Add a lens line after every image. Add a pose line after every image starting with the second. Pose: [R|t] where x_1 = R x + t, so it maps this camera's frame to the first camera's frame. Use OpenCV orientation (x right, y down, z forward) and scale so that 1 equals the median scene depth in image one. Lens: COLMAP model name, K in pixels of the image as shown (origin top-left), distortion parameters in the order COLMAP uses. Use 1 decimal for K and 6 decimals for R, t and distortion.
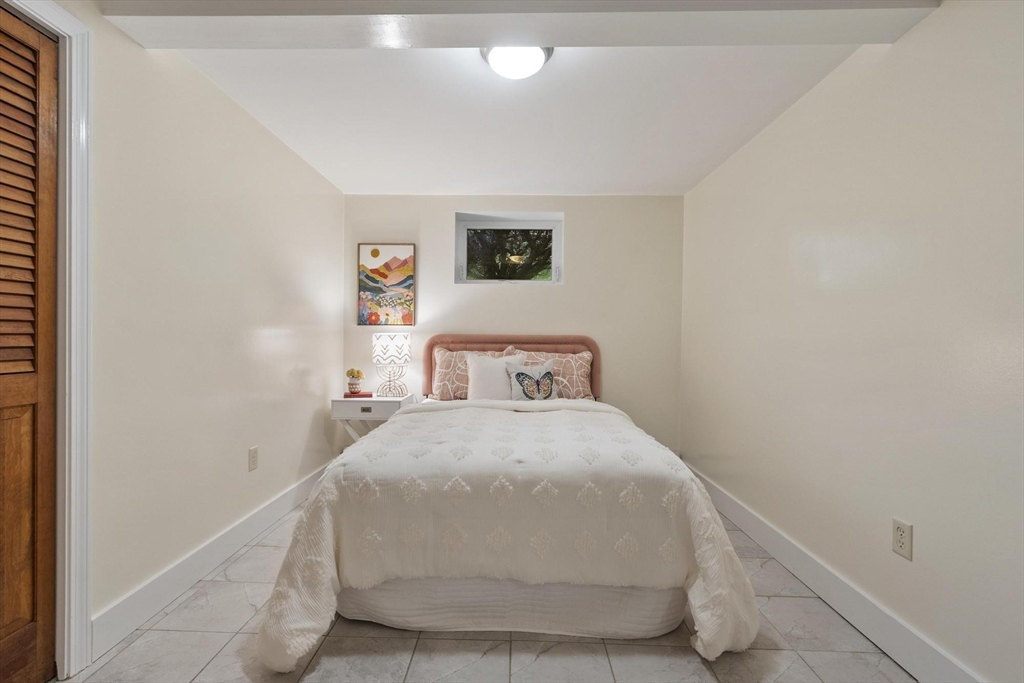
lens RADIAL K [[443.6, 0, 505.2], [0, 443.6, 343.8], [0, 0, 1]] dist [-0.001452, 0.000100]
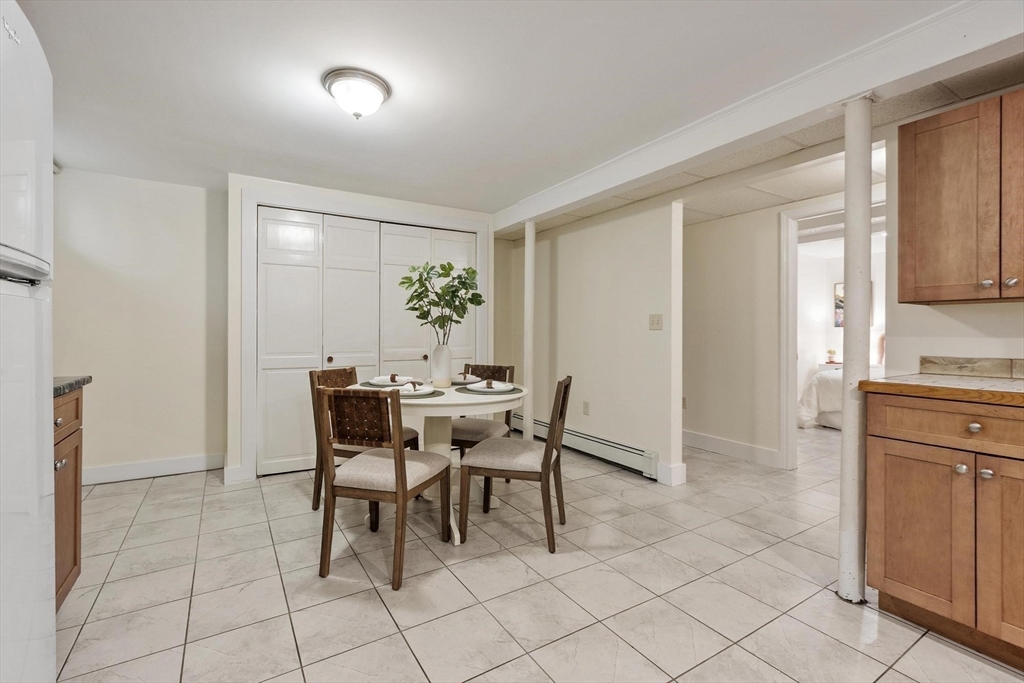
lens RADIAL K [[457.6, 0, 507.7], [0, 457.6, 334.3], [0, 0, 1]] dist [0.000458, 0.000086]
pose [[0.553489, 0.000879, -0.832856, 0.560947], [-0.002785, 0.999996, -0.000796, -0.005476], [0.832852, 0.002760, 0.553489, -1.333820]]
